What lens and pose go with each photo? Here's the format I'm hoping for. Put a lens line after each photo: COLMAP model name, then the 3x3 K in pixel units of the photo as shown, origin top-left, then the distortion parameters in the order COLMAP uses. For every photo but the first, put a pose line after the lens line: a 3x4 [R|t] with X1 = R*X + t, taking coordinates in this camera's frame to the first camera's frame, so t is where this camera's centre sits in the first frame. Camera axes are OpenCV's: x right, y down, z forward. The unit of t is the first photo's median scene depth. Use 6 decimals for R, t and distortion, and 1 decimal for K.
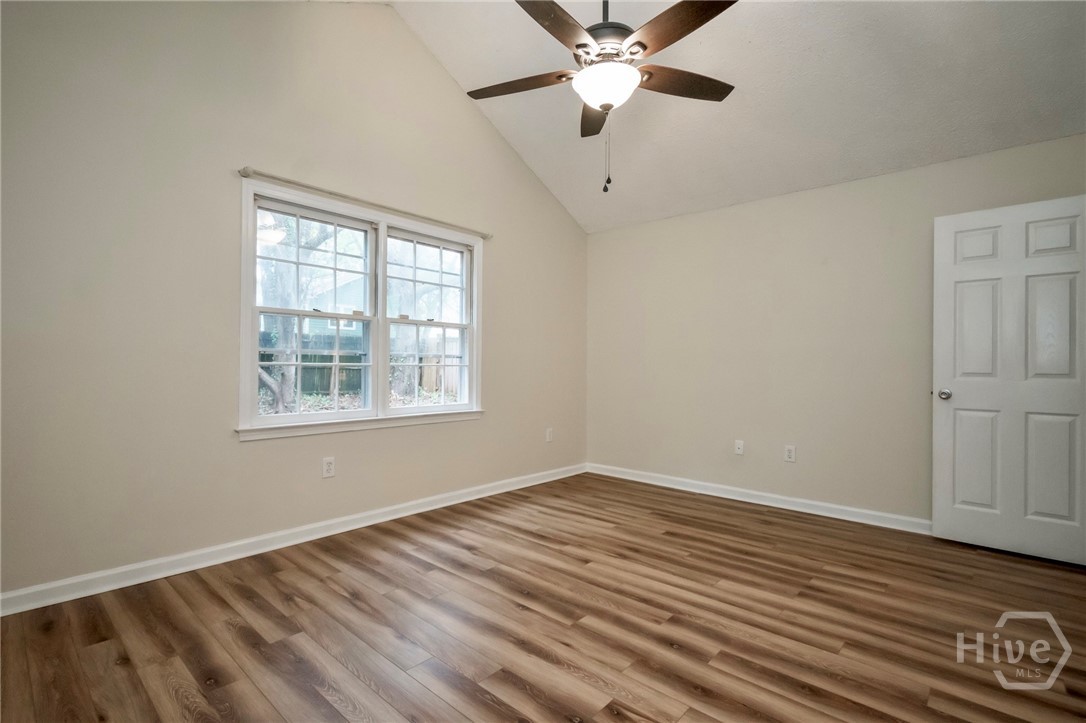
lens RADIAL K [[511.1, 0, 541.7], [0, 511.1, 362.4], [0, 0, 1]] dist [0.003835, -0.000135]
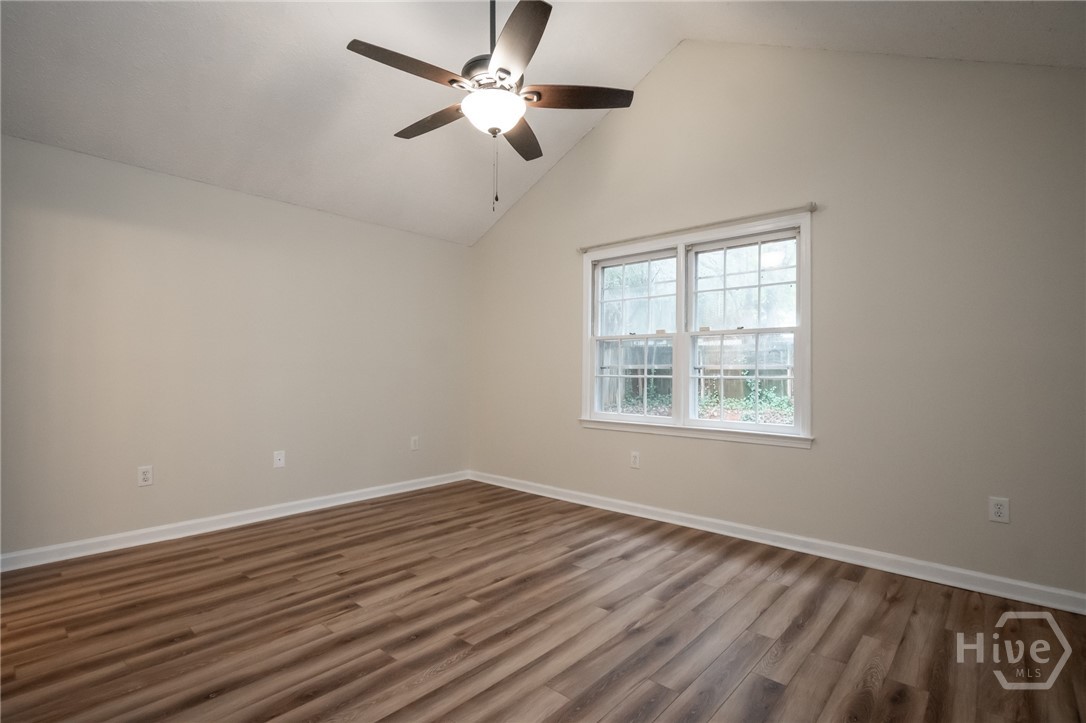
lens RADIAL K [[511.1, 0, 542.5], [0, 511.1, 365.0], [0, 0, 1]] dist [0.003835, -0.000135]
pose [[0.007543, -0.024811, -0.999664, 0.866733], [-0.003025, 0.999687, -0.024835, 0.007887], [0.999967, 0.003211, 0.007465, 0.811225]]
